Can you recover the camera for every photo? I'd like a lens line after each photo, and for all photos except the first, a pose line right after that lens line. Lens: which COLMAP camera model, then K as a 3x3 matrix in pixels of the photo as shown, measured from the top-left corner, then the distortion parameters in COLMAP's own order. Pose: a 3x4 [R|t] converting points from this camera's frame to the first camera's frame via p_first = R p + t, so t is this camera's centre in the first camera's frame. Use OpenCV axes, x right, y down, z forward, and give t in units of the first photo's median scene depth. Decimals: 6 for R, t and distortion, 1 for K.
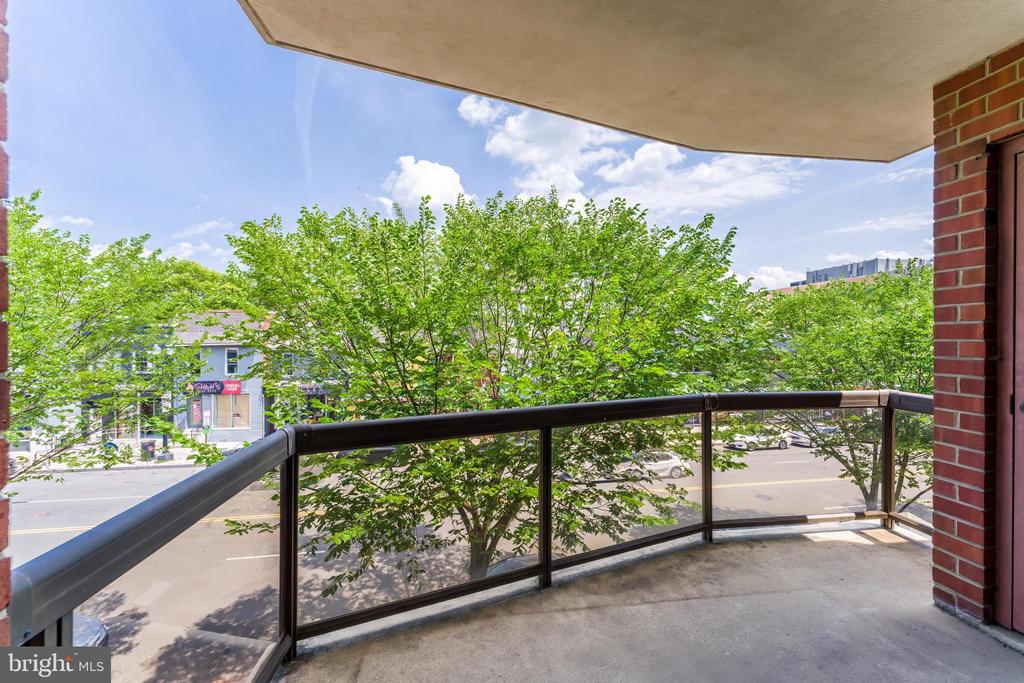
lens RADIAL K [[413.9, 0, 513.1], [0, 413.9, 340.9], [0, 0, 1]] dist [0.000914, 0.000116]
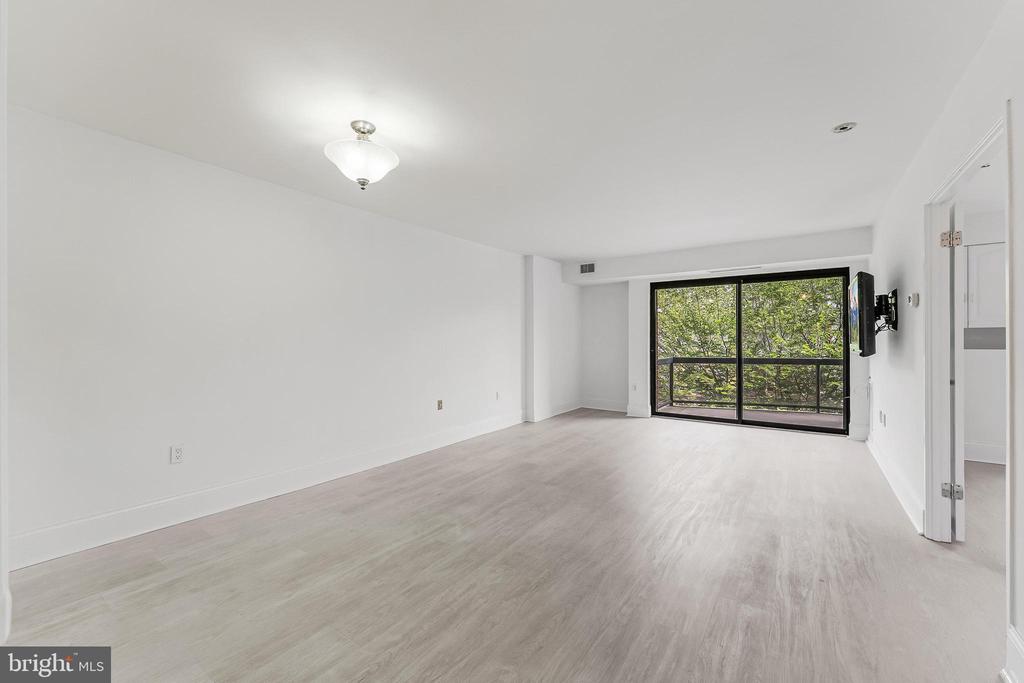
lens RADIAL K [[413.9, 0, 509.3], [0, 413.9, 340.6], [0, 0, 1]] dist [0.000914, 0.000116]
pose [[0.728355, -0.000356, -0.685199, 0.417615], [-0.002457, 0.999992, -0.003132, 0.007690], [0.685195, 0.003965, 0.728349, -1.141454]]
